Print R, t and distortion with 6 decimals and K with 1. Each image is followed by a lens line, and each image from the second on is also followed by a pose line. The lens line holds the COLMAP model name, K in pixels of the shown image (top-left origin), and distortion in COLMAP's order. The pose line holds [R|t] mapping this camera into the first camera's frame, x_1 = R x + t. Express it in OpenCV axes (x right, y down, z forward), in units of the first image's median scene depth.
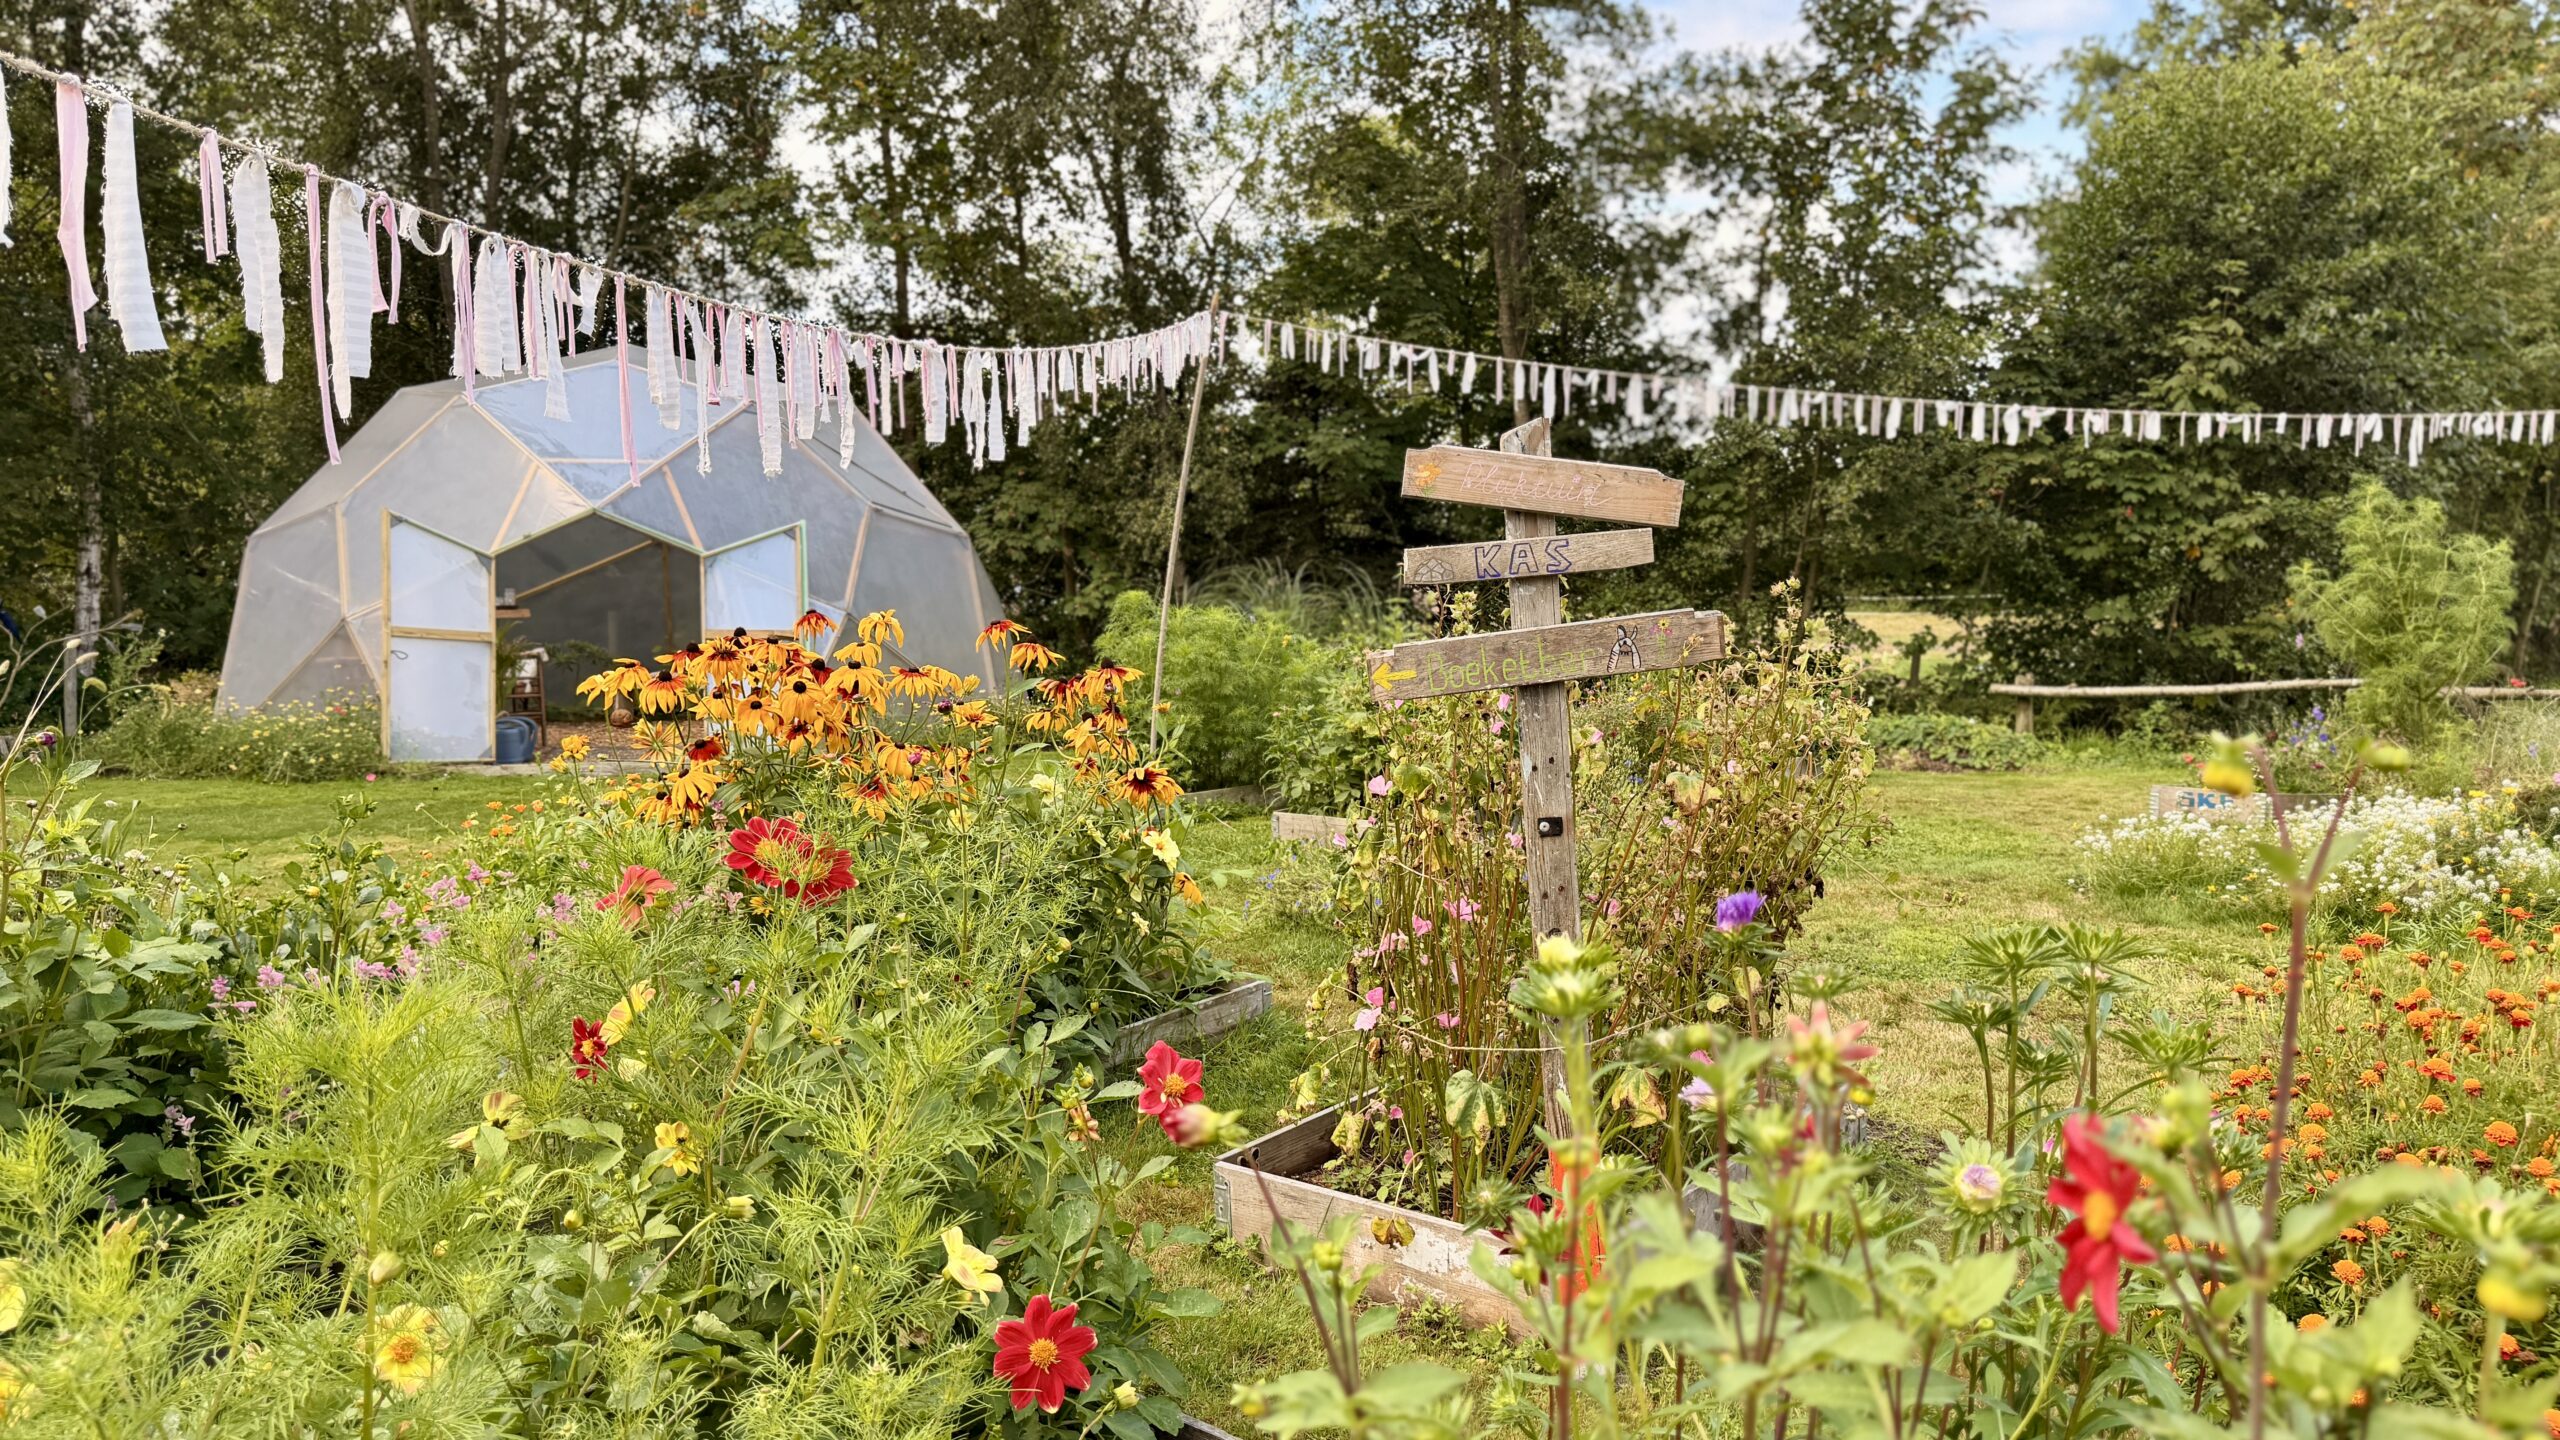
lens RADIAL K [[1809.3, 0, 1268.2], [0, 1809.3, 729.3], [0, 0, 1]] dist [0.112596, -0.143886]
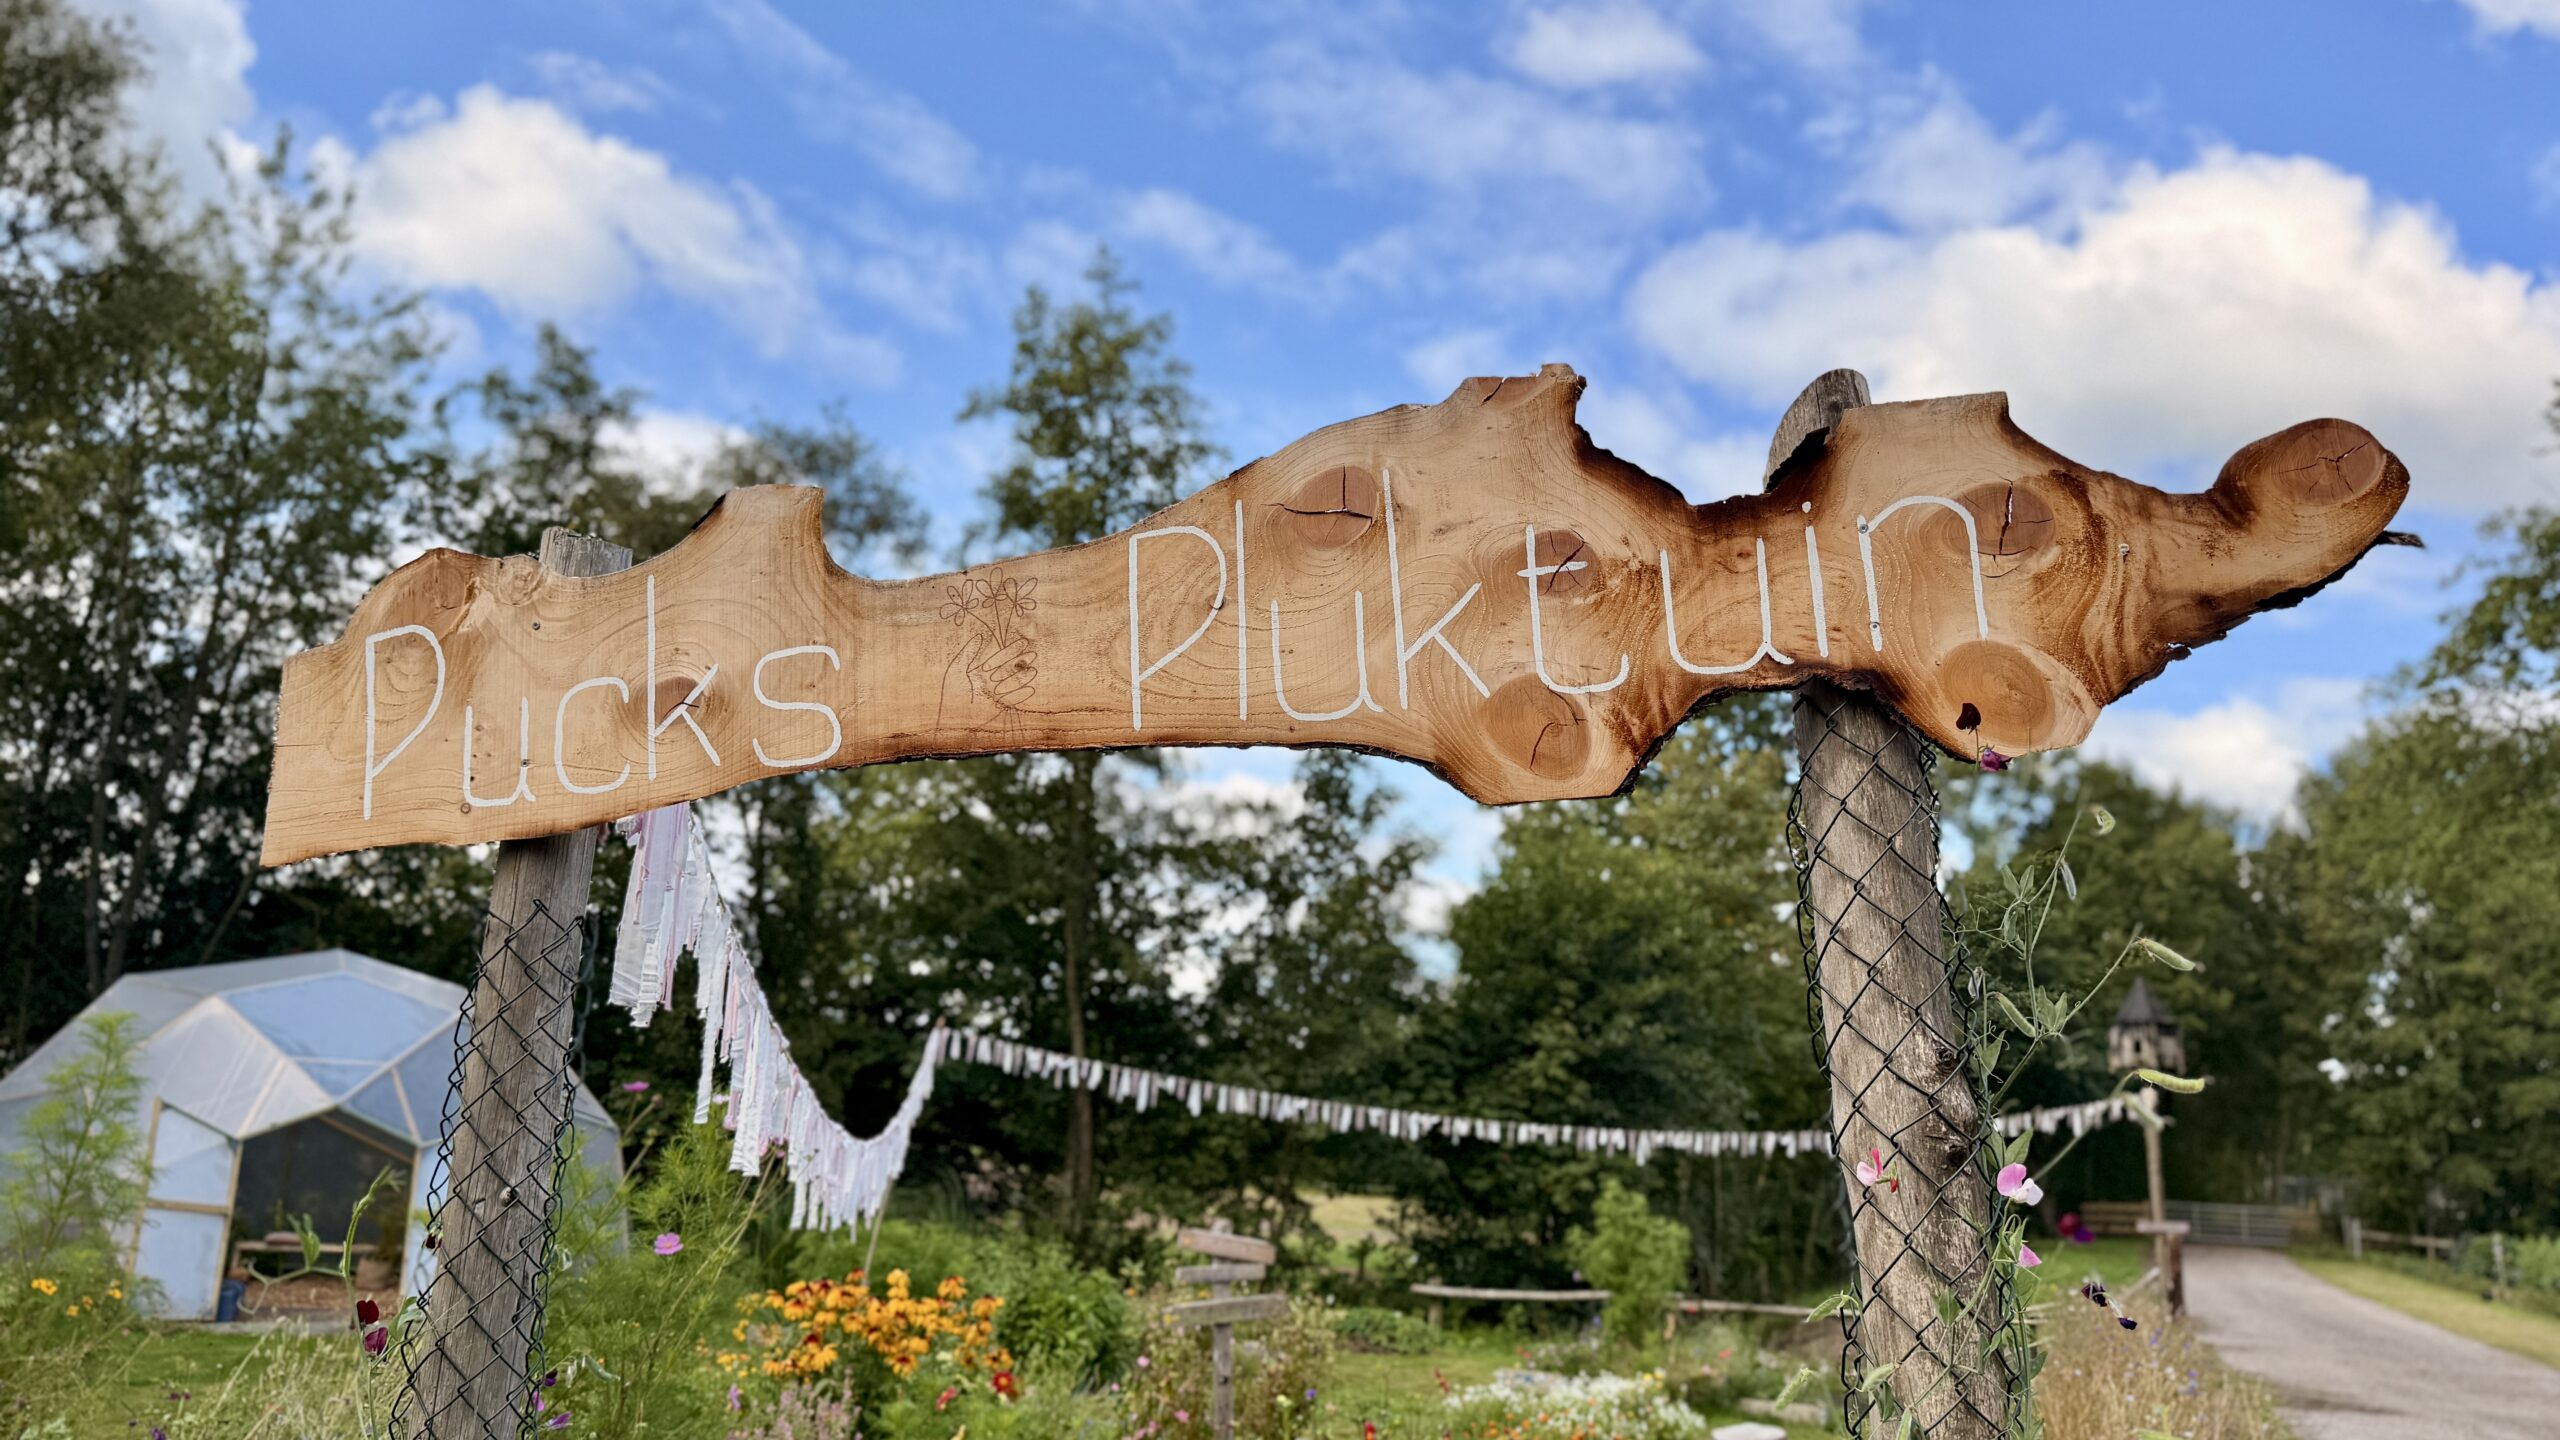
lens RADIAL K [[1809.3, 0, 1268.2], [0, 1809.3, 729.3], [0, 0, 1]] dist [0.112596, -0.143886]
pose [[0.958186, 0.114866, 0.262081, -0.106180], [-0.032708, 0.953856, -0.298478, -0.009833], [-0.284272, 0.277426, 0.917728, -0.314635]]
